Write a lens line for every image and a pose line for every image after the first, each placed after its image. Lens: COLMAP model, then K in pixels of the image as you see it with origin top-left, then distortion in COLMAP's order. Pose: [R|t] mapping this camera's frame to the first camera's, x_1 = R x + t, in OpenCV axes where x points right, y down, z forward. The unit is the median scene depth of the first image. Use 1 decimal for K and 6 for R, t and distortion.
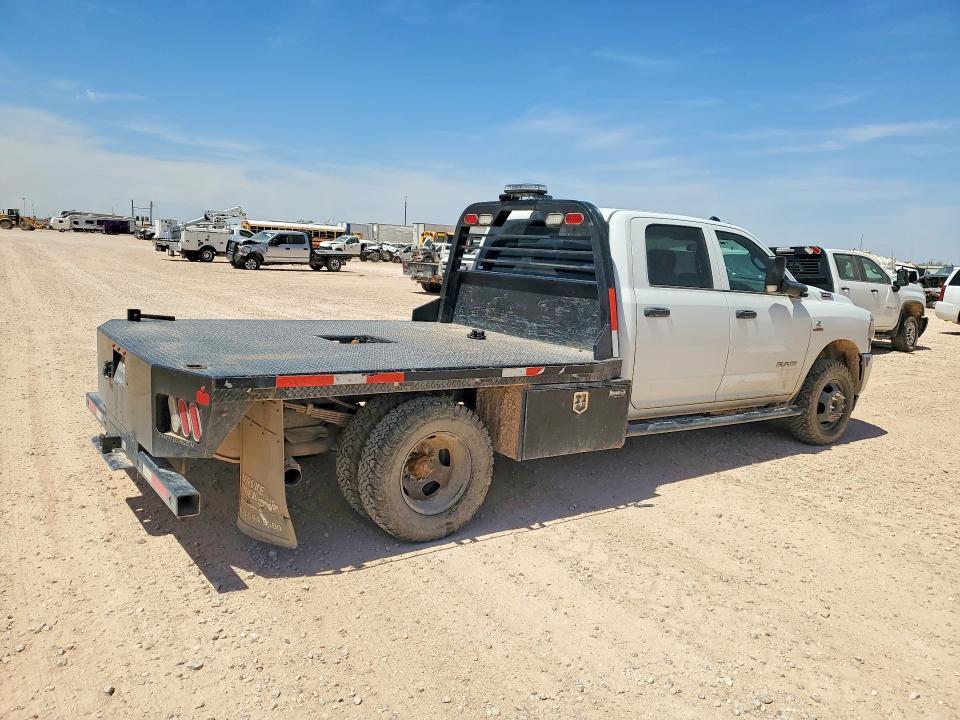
lens RADIAL K [[750.9, 0, 480.0], [0, 750.9, 360.0], [0, 0, 1]] dist [-0.038090, -0.000674]
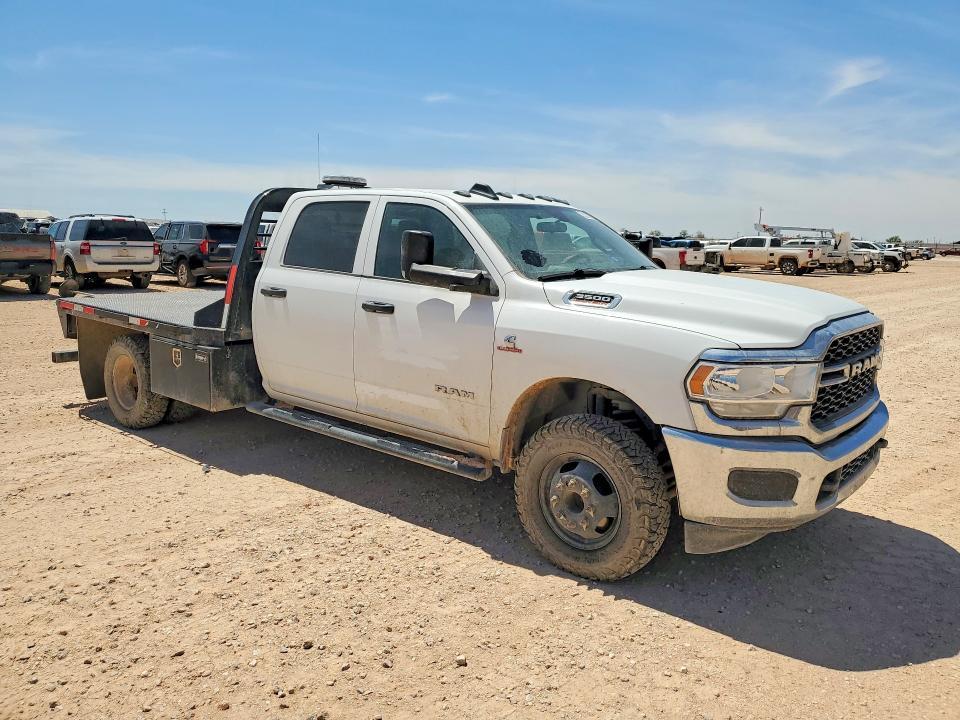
lens RADIAL K [[768.9, 0, 480.0], [0, 768.9, 360.0], [0, 0, 1]] dist [0.001883, 0.001049]
pose [[0.252471, 0.107369, -0.961629, 1.164316], [-0.151904, 0.985899, 0.070197, -0.080445], [0.955606, 0.128352, 0.265221, 0.921051]]
